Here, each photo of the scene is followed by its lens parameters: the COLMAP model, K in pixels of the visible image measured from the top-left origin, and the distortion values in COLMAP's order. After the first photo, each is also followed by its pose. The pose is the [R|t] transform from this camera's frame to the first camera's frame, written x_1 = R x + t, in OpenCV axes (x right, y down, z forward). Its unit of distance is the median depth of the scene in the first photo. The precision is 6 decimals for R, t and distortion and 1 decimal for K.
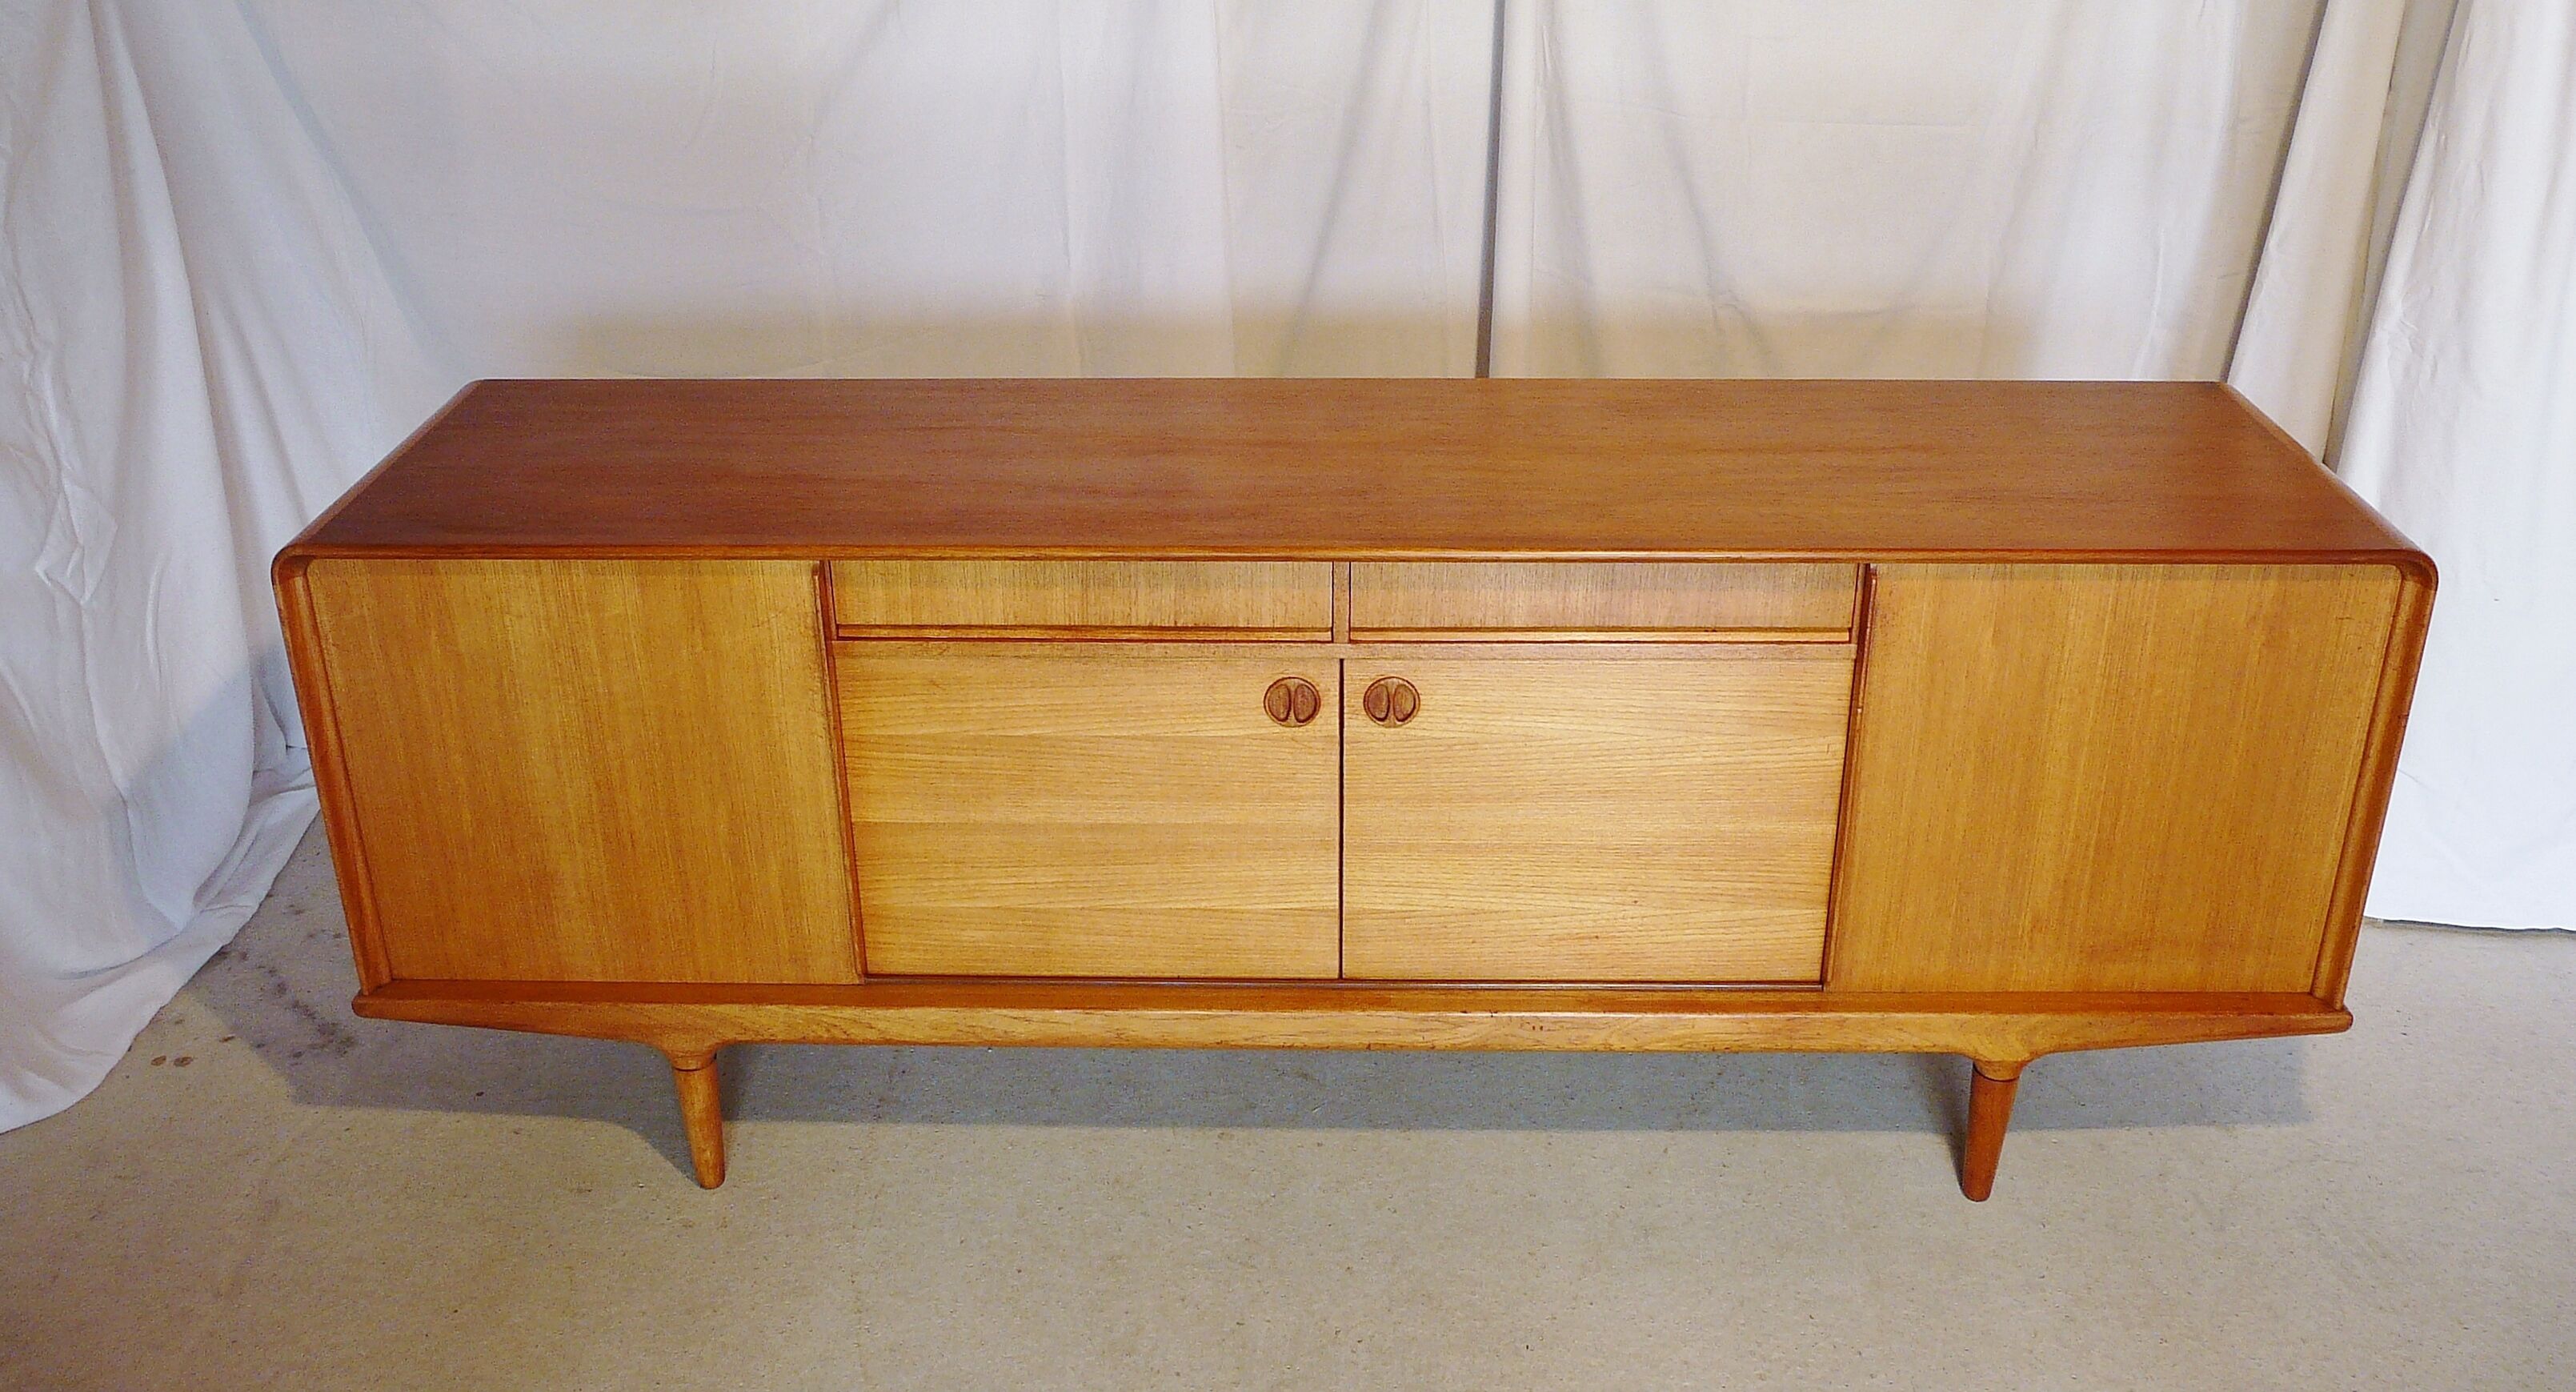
lens RADIAL K [[2084.2, 0, 1292.5], [0, 2084.2, 586.3], [0, 0, 1]] dist [-0.050648, 0.066996]
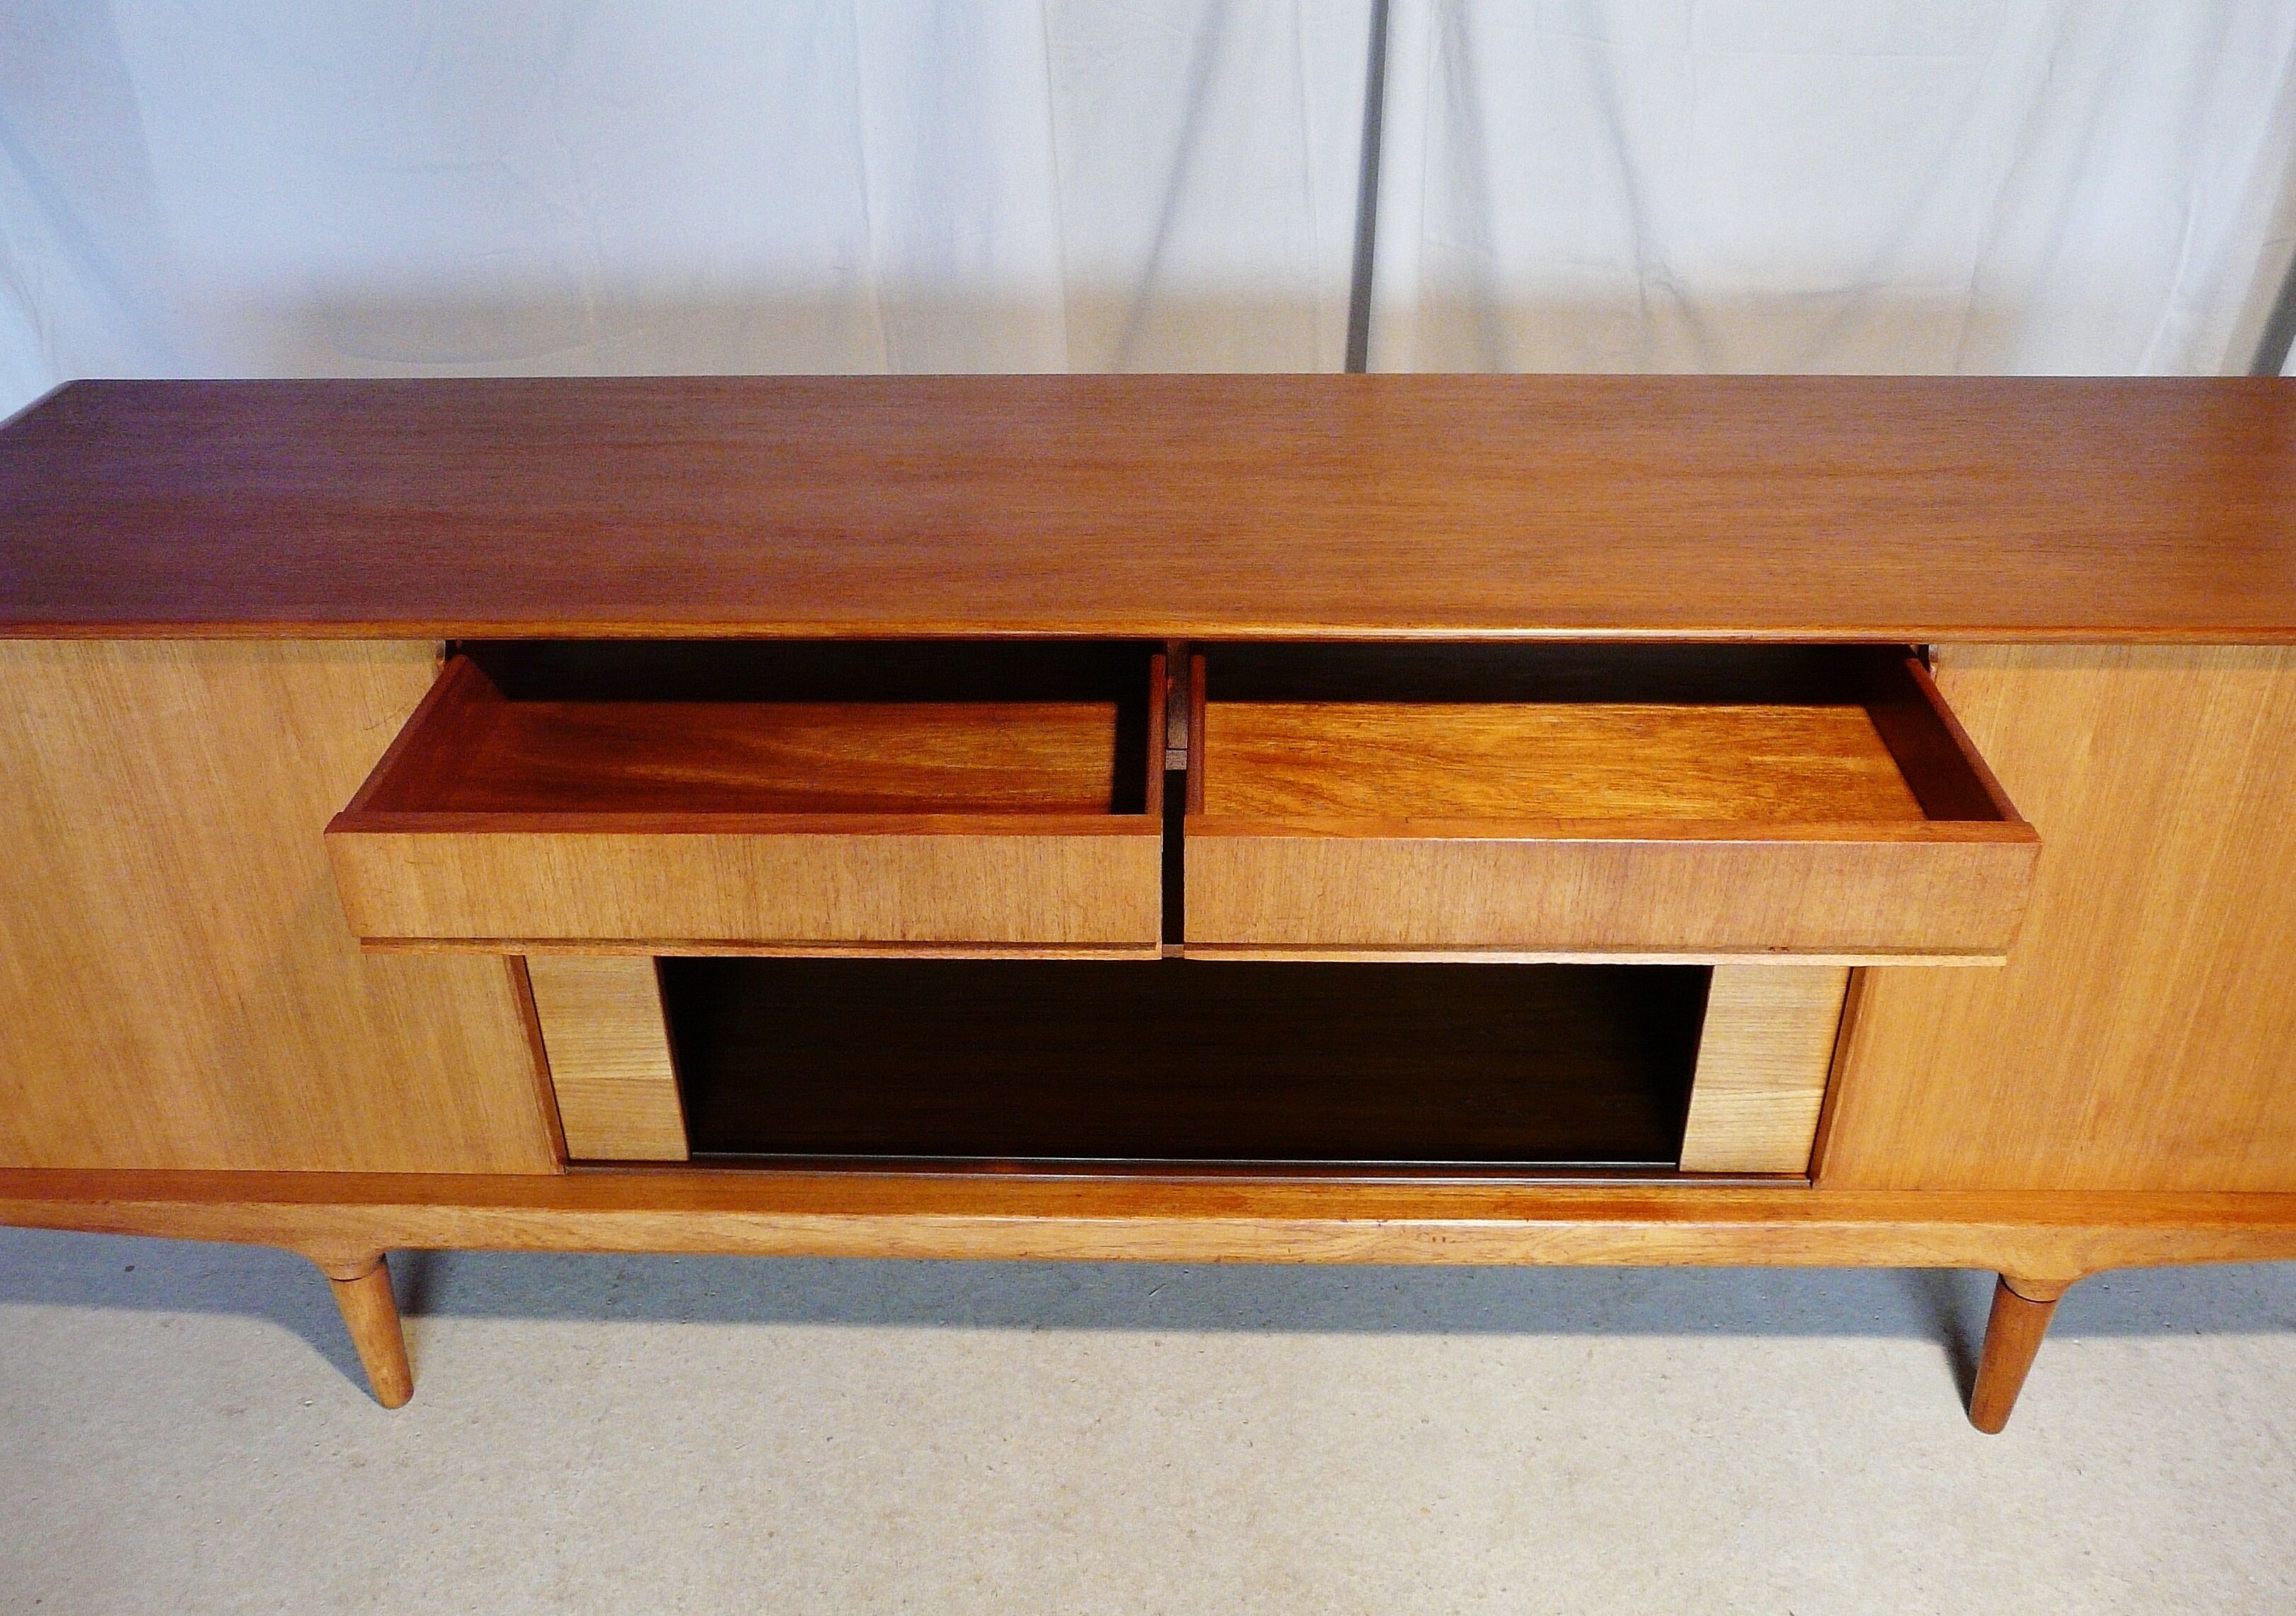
lens RADIAL K [[1861.5, 0, 1152.9], [0, 1861.5, 748.6], [0, 0, 1]] dist [-0.052066, 0.069207]
pose [[0.999984, -0.001094, -0.005583, 0.016701], [0.001665, 0.994643, 0.103352, -0.037114], [0.005440, -0.103360, 0.994629, 0.337091]]
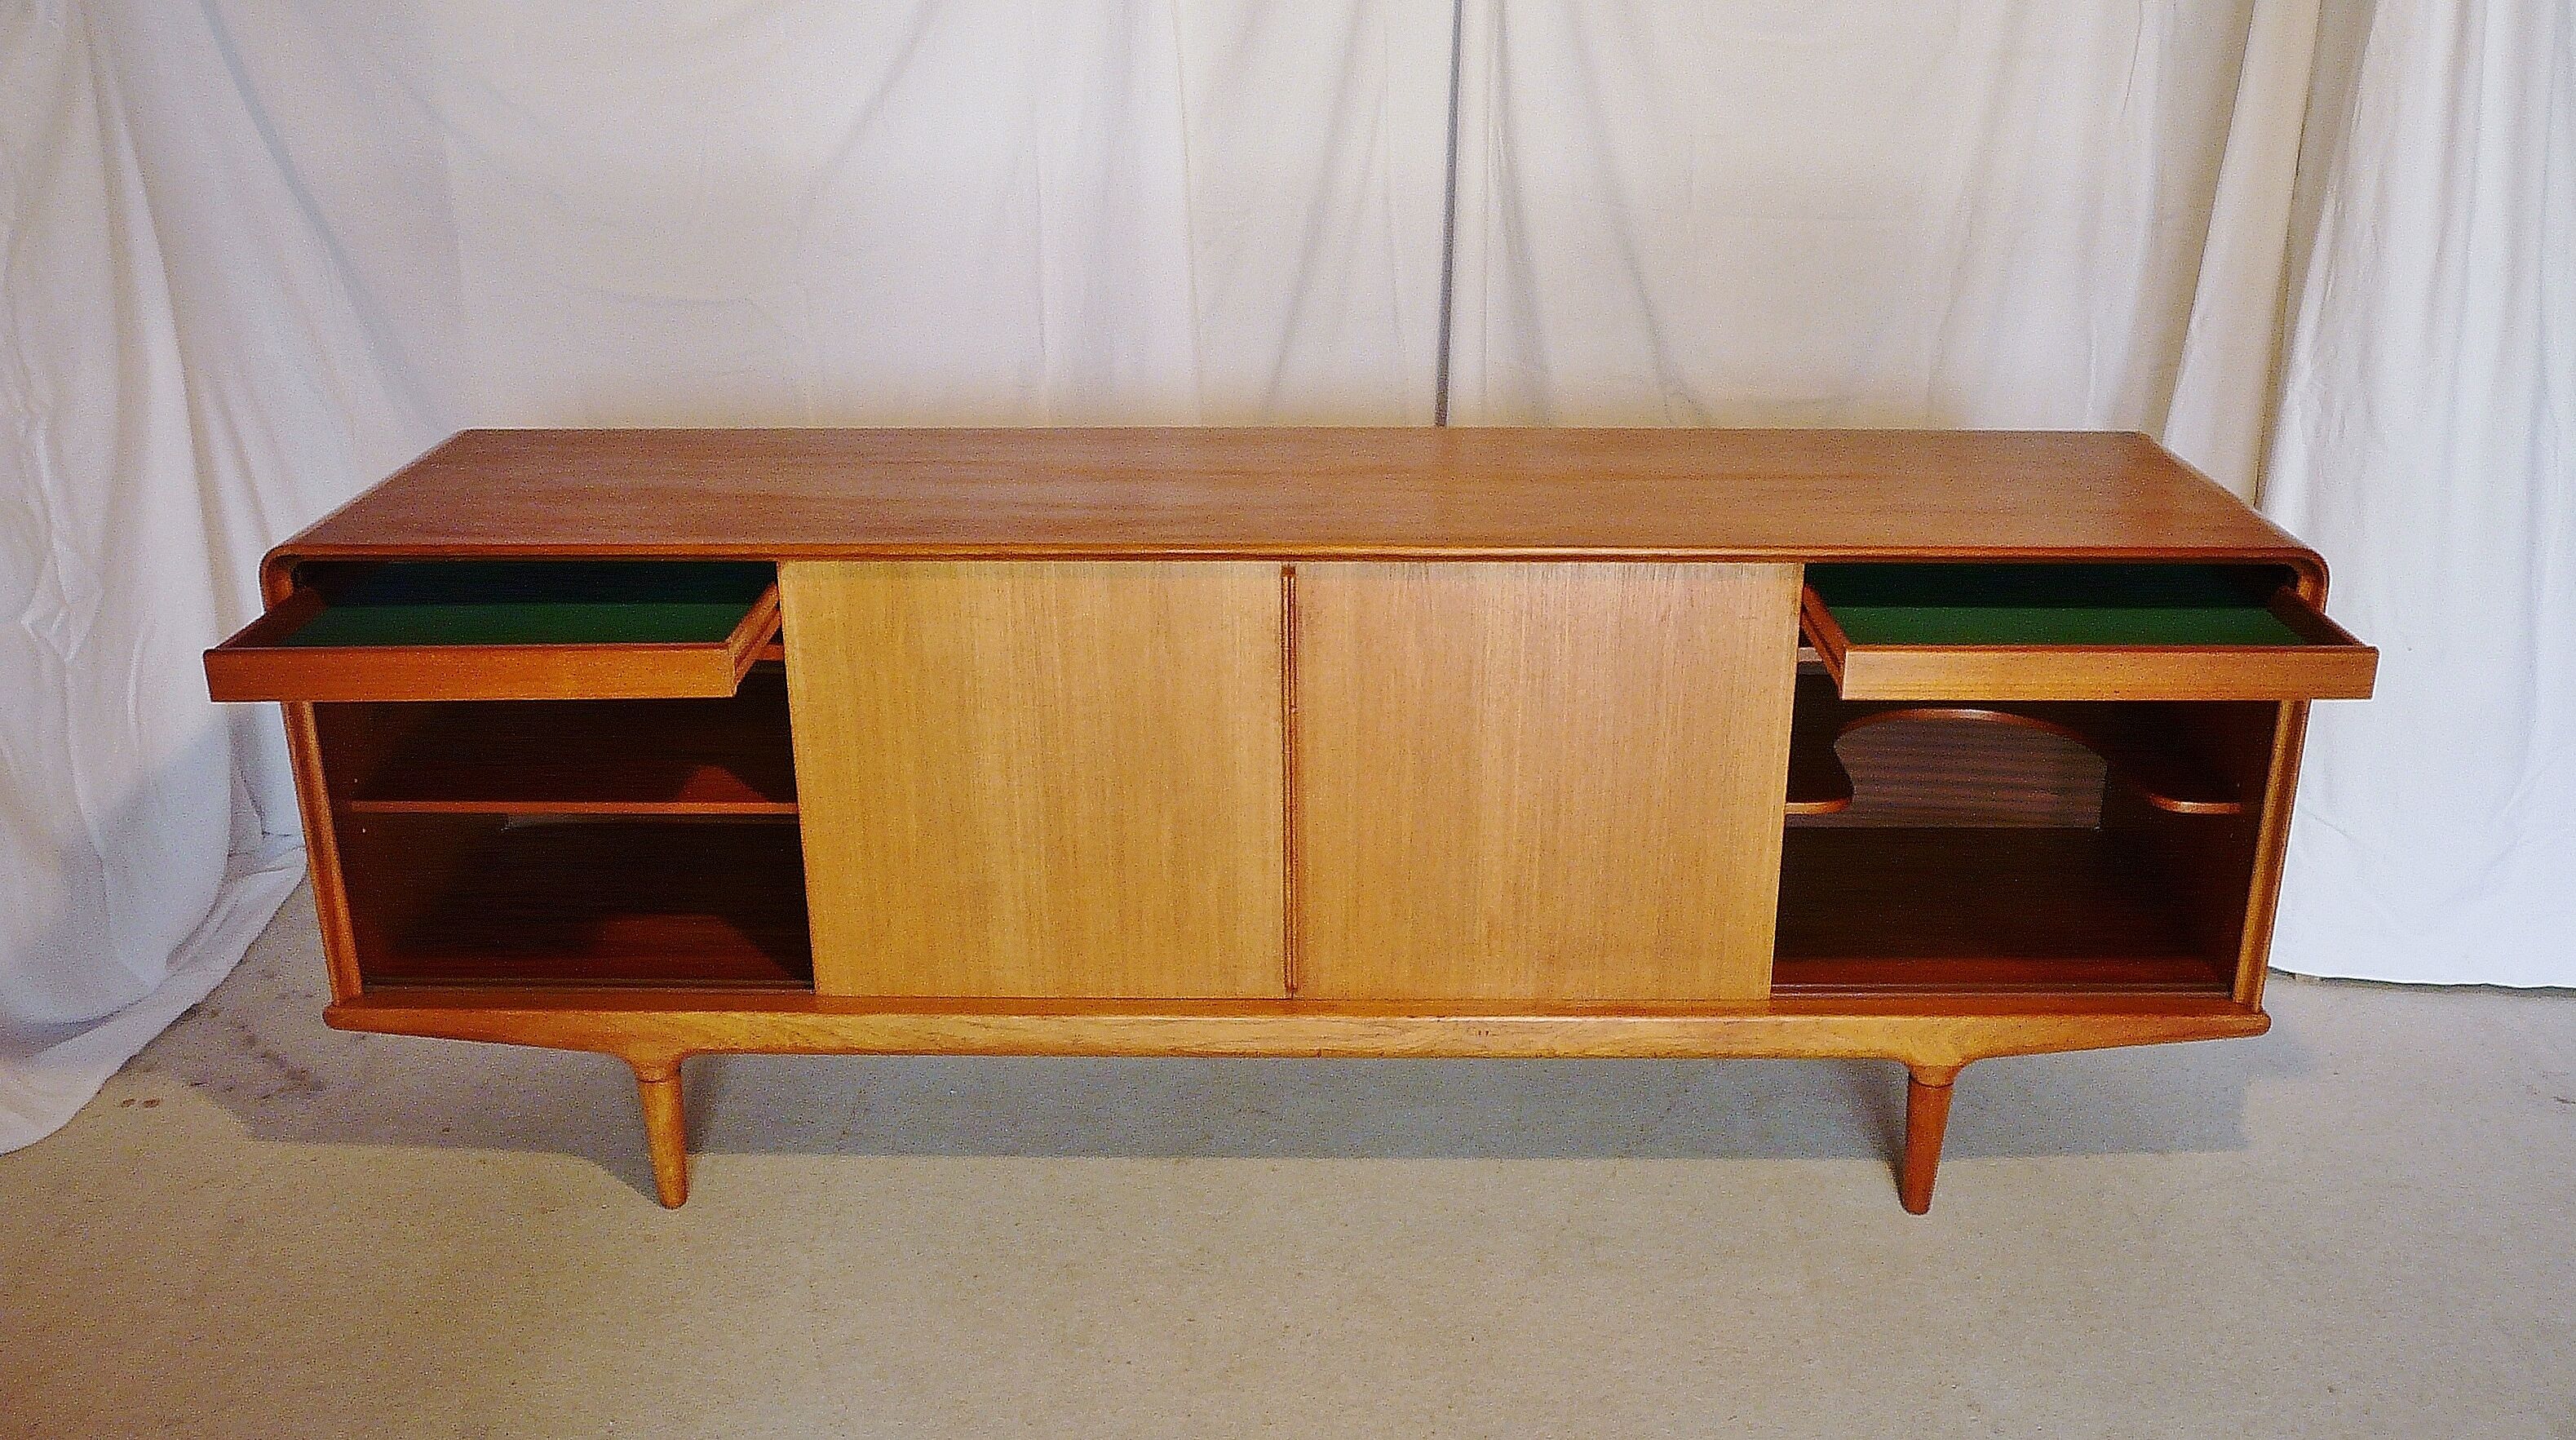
lens RADIAL K [[2112.5, 0, 1319.7], [0, 2112.5, 701.7], [0, 0, 1]] dist [-0.048954, 0.063575]
pose [[0.999888, 0.000932, 0.014942, 0.021198], [0.000007, 0.998030, -0.062736, 0.113436], [-0.014971, 0.062729, 0.997918, -0.048820]]
